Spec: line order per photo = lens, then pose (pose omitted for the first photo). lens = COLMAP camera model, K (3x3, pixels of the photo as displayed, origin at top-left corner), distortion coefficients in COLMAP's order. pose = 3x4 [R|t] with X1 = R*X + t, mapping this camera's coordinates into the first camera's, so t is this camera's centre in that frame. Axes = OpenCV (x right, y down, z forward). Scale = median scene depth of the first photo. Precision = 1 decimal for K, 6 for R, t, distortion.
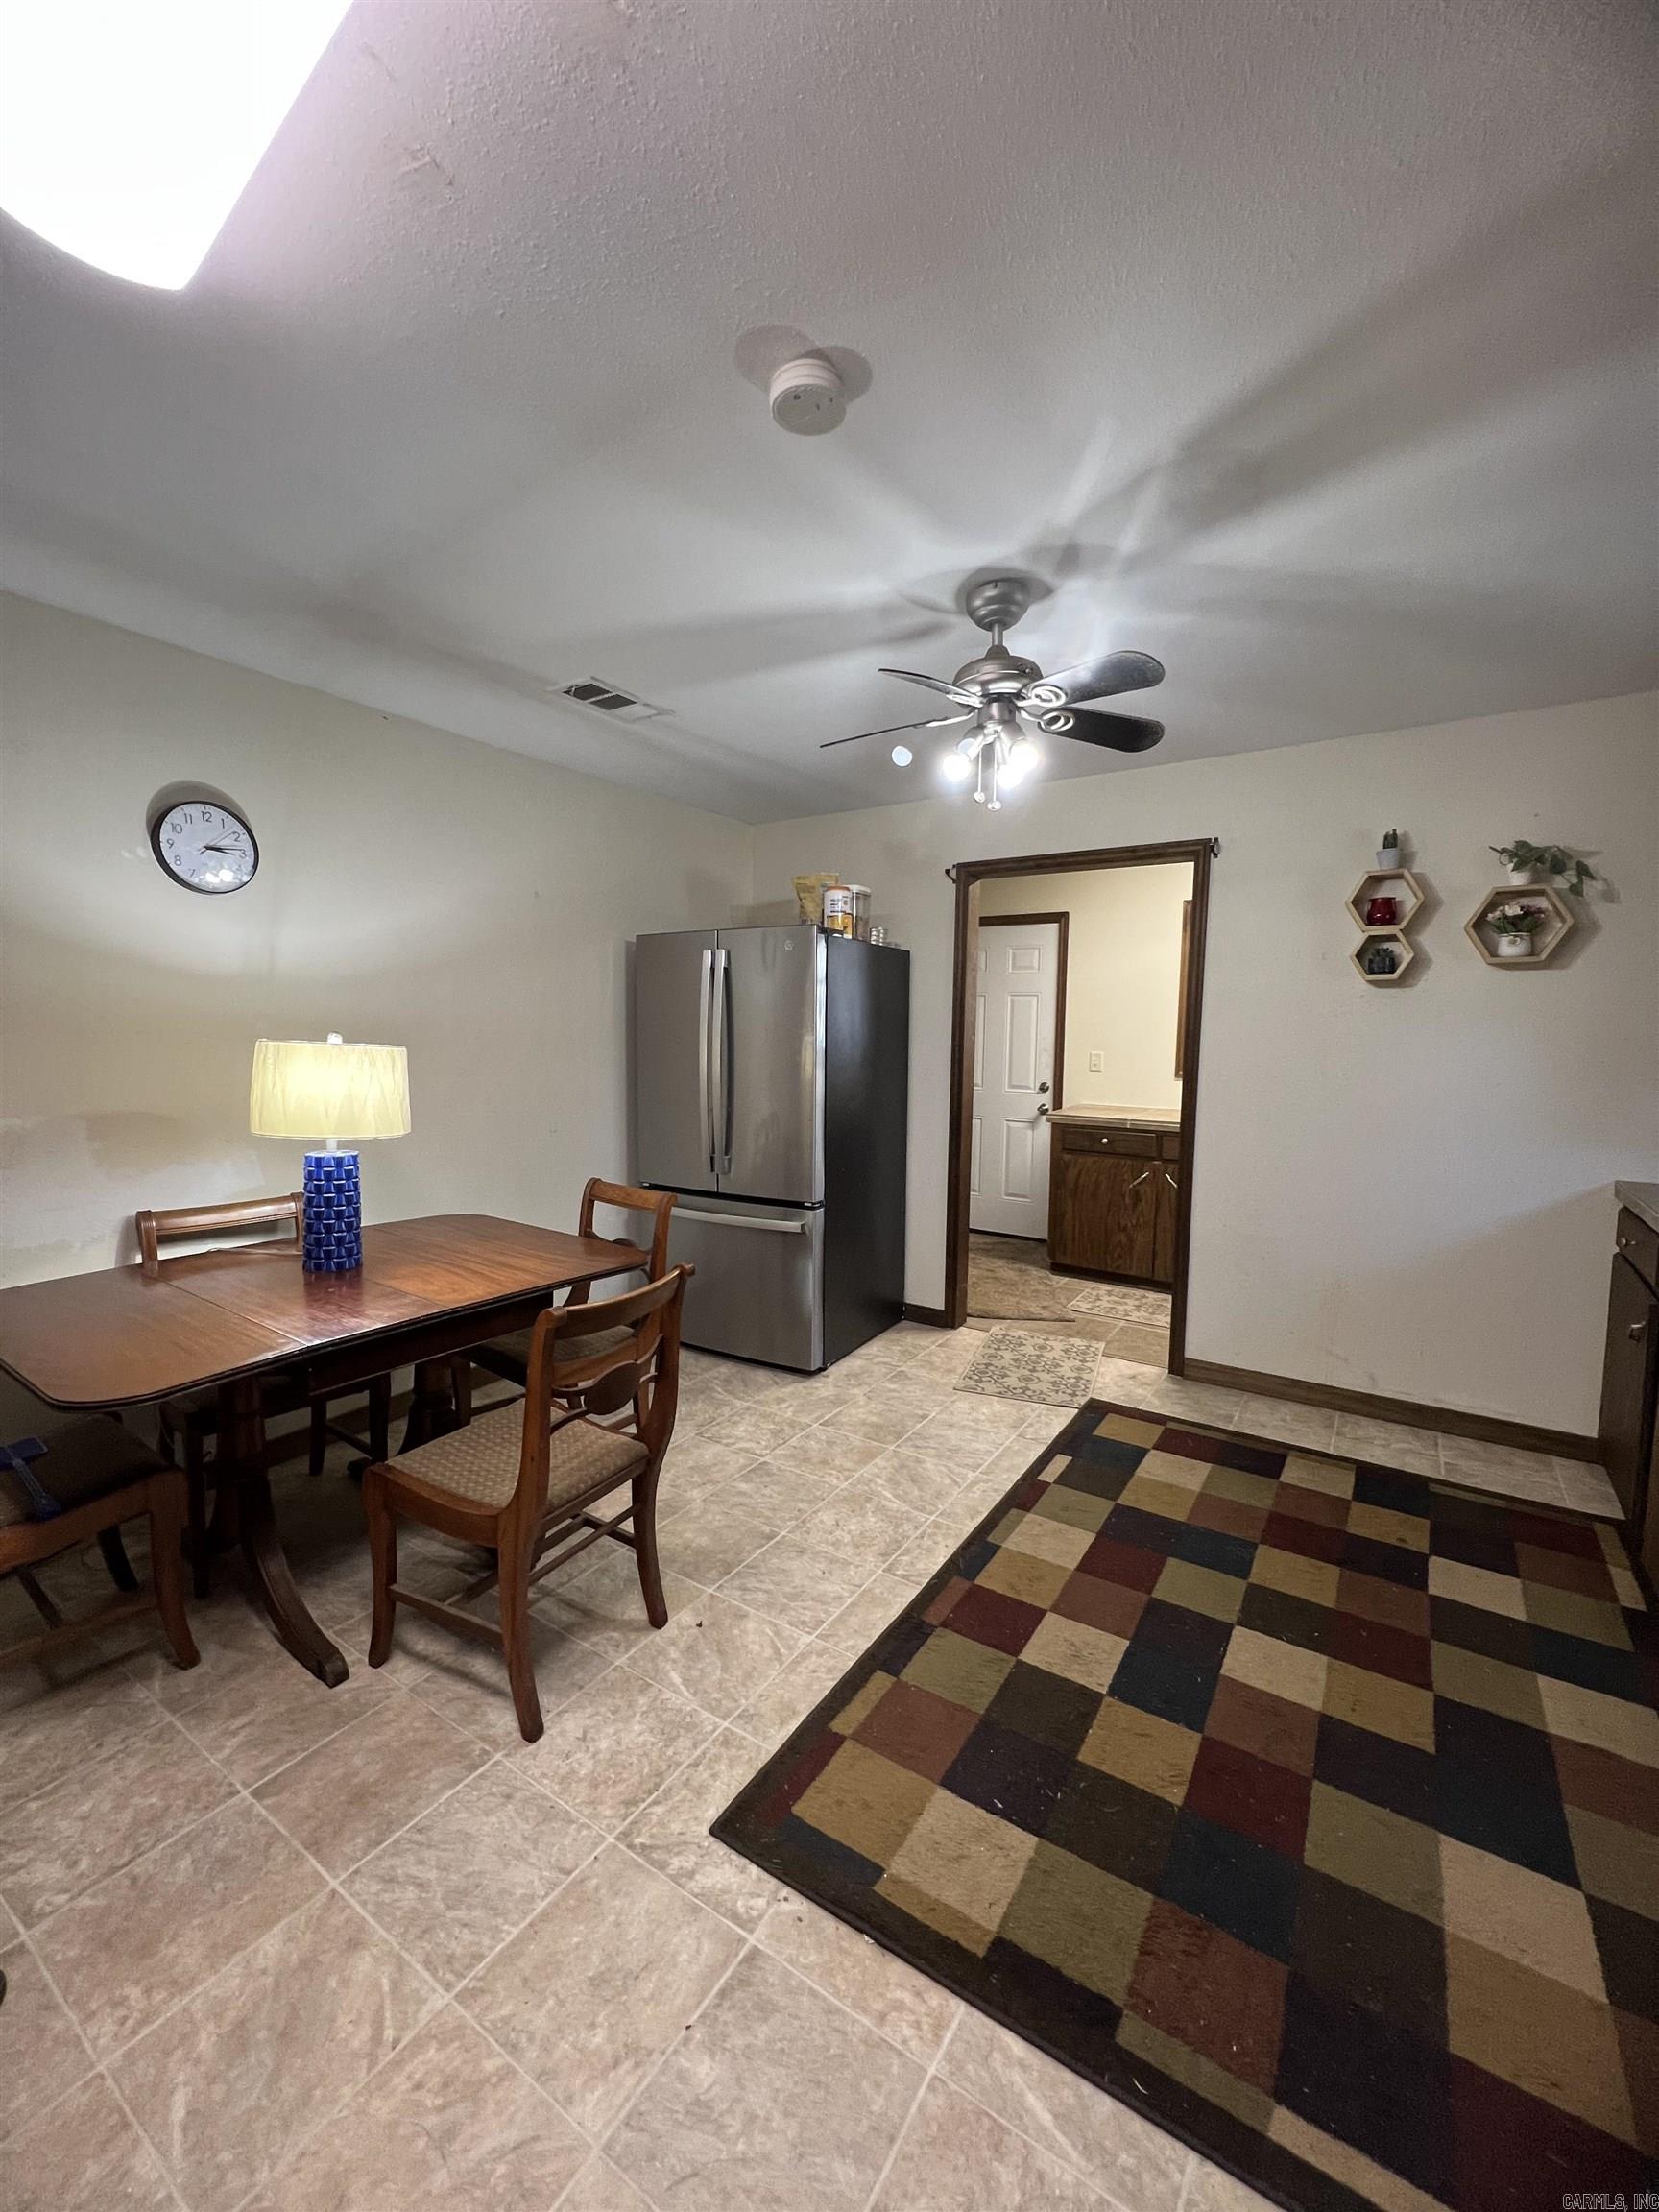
lens RADIAL K [[887.7, 0, 833.2], [0, 887.7, 1103.3], [0, 0, 1]] dist [0.000053, -0.000067]
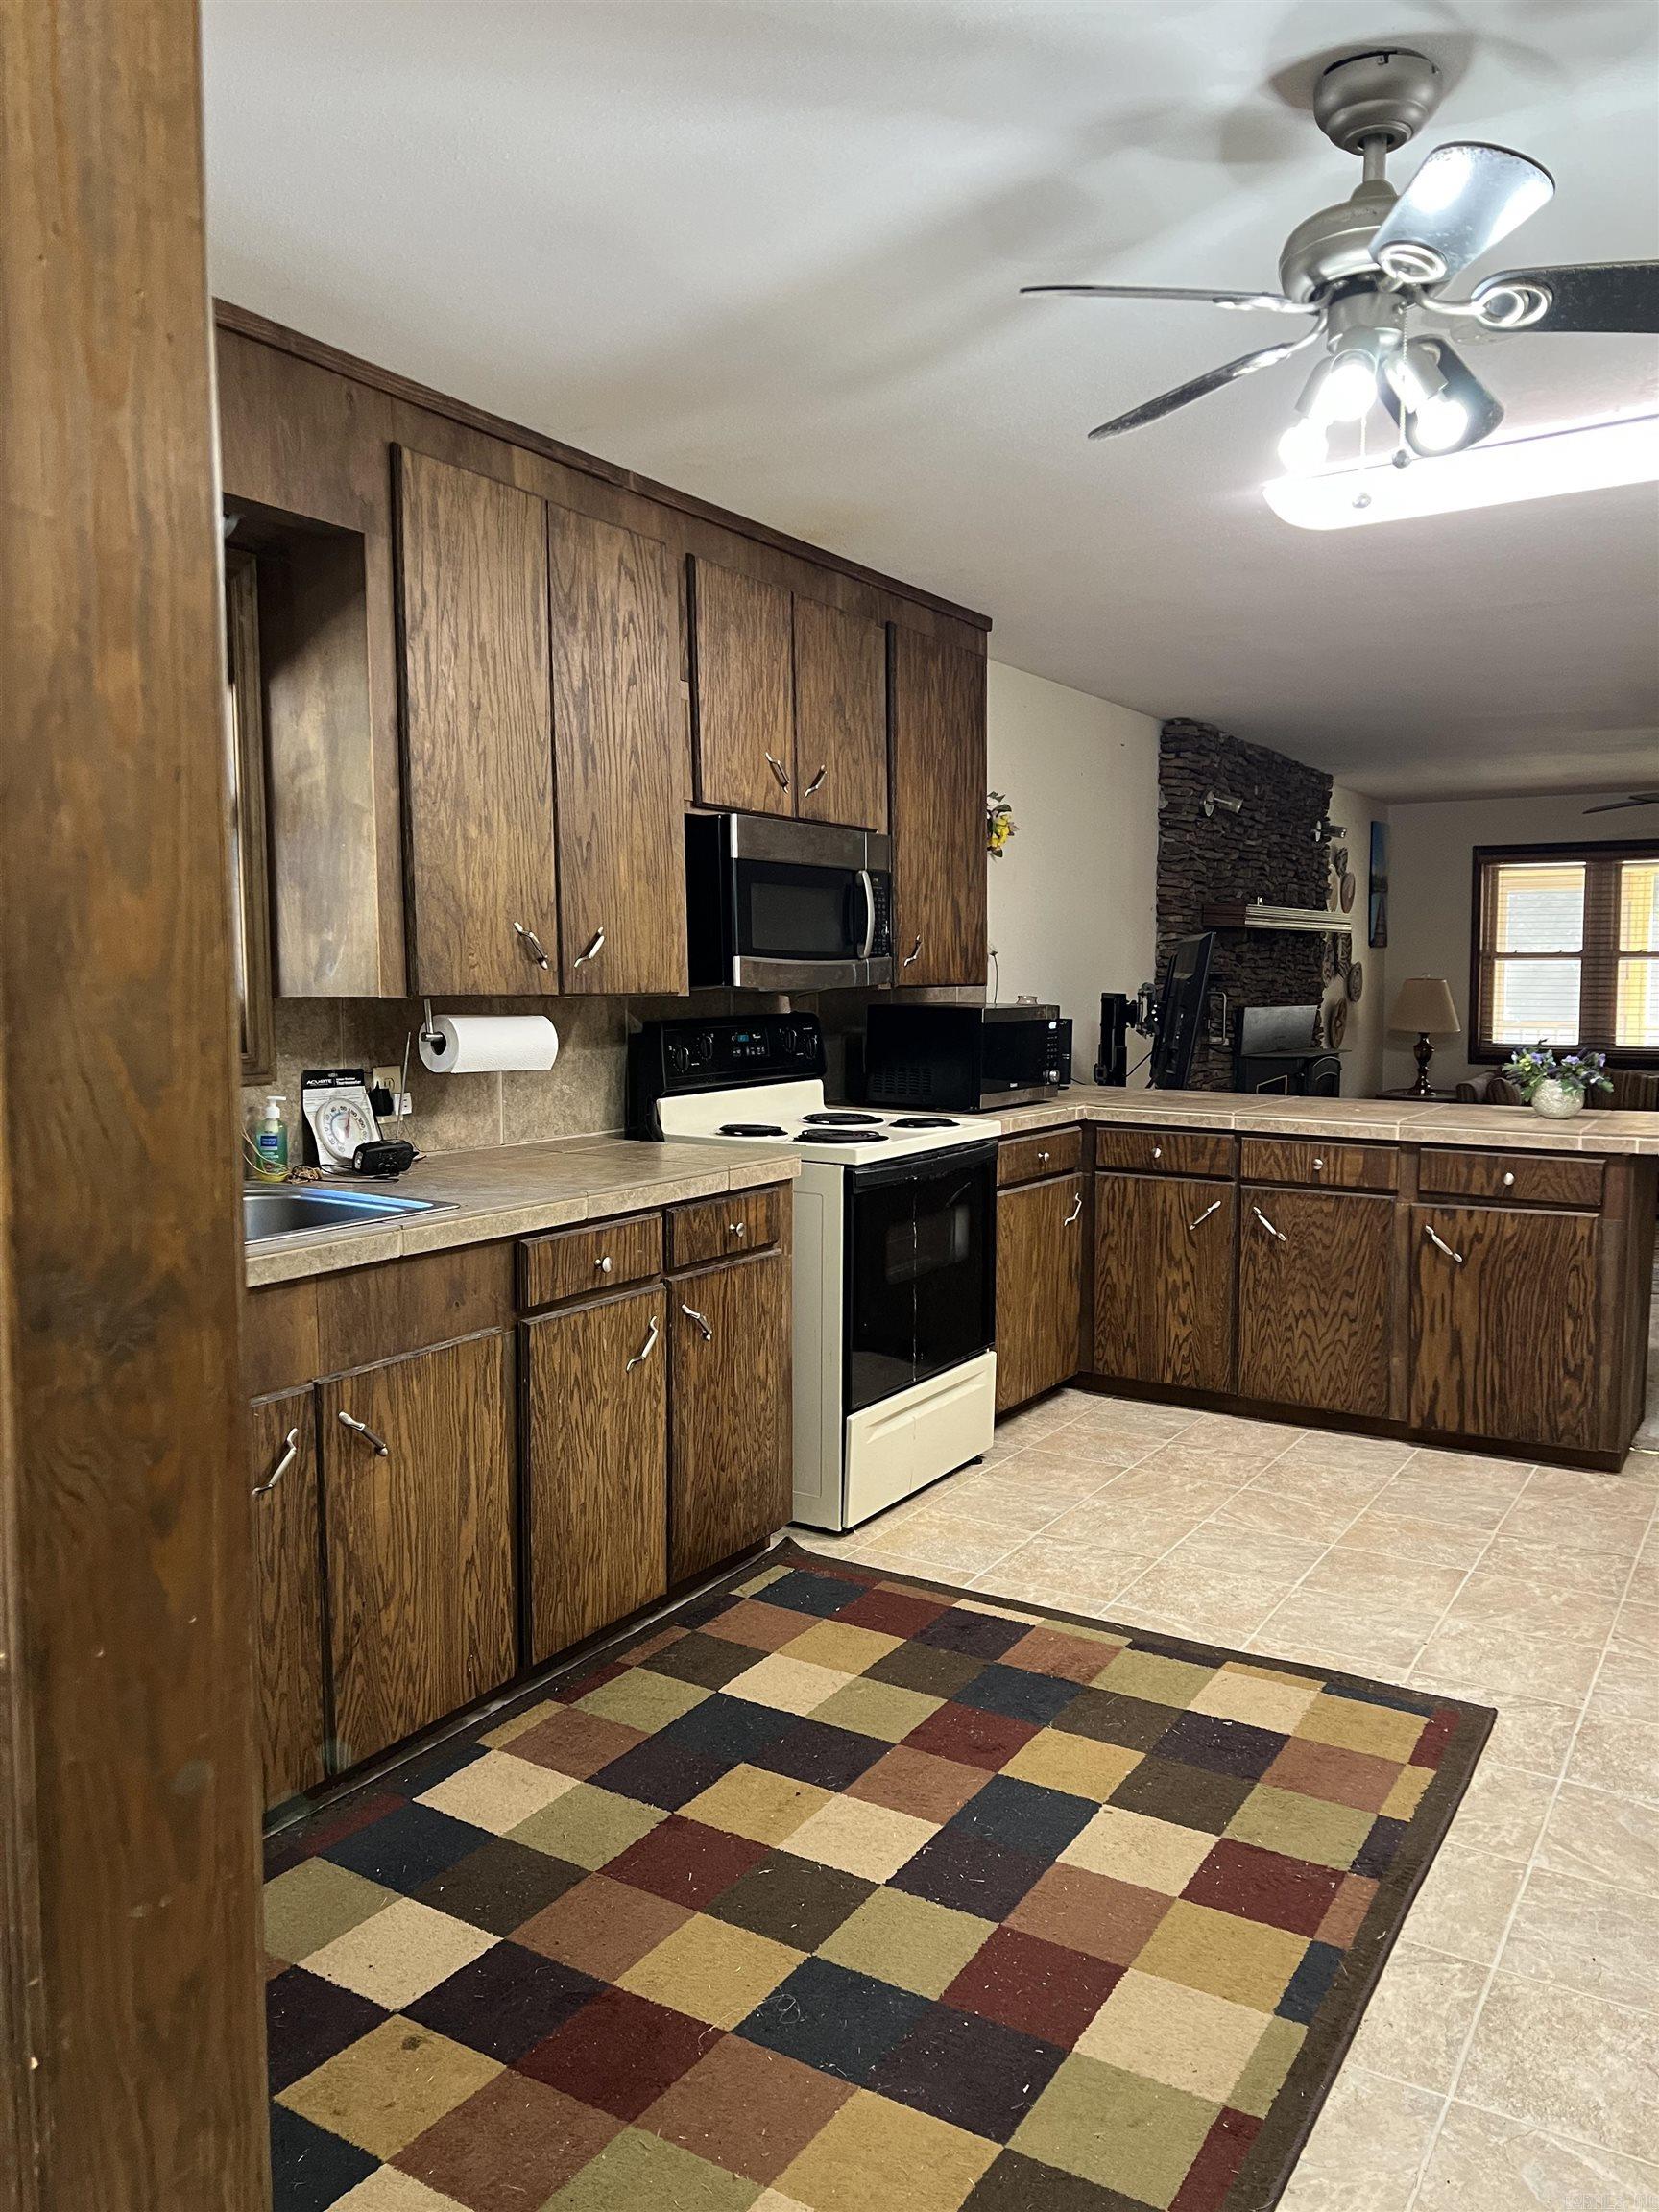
lens RADIAL K [[1659.9, 0, 828.3], [0, 1659.9, 1103.1], [0, 0, 1]] dist [-0.010607, -0.003760]
pose [[-0.999378, -0.017249, -0.030763, 0.557962], [-0.022022, 0.986496, 0.162300, -0.149216], [0.027548, 0.162876, -0.986262, 2.146599]]
